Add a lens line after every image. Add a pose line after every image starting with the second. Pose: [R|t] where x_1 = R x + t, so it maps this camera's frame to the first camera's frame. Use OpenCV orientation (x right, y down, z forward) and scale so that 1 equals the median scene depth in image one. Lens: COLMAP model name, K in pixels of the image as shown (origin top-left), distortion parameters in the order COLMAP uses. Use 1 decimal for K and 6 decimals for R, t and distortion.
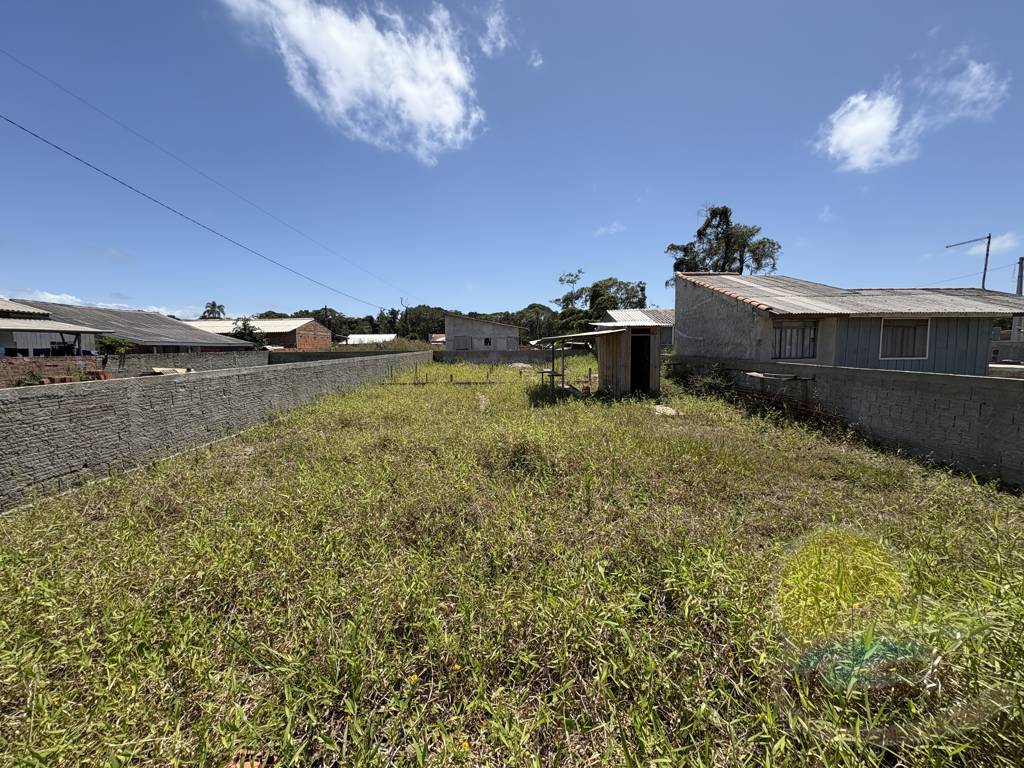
lens RADIAL K [[405.0, 0, 511.4], [0, 405.0, 377.2], [0, 0, 1]] dist [0.001617, 0.000077]
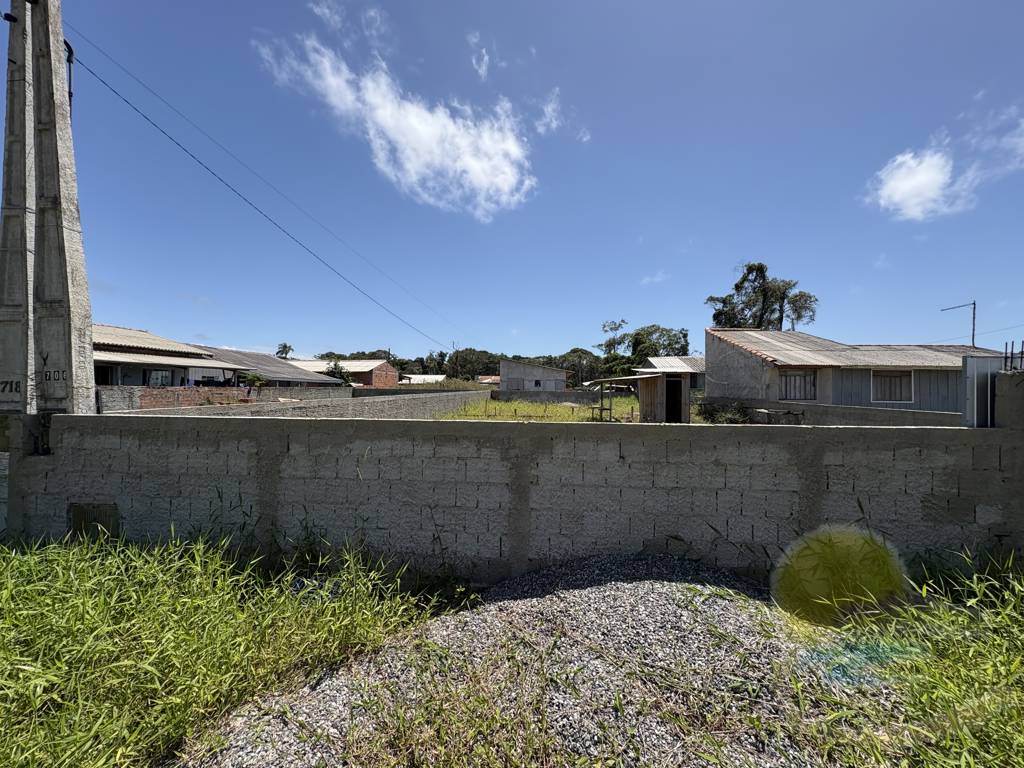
lens RADIAL K [[433.7, 0, 512.0], [0, 433.7, 384.0], [0, 0, 1]] dist [0.074644, -0.010403]
pose [[0.996756, 0.020100, -0.077930, -0.077231], [-0.027021, 0.995683, -0.088798, 0.045792], [0.075809, 0.090615, 0.992996, -0.397666]]
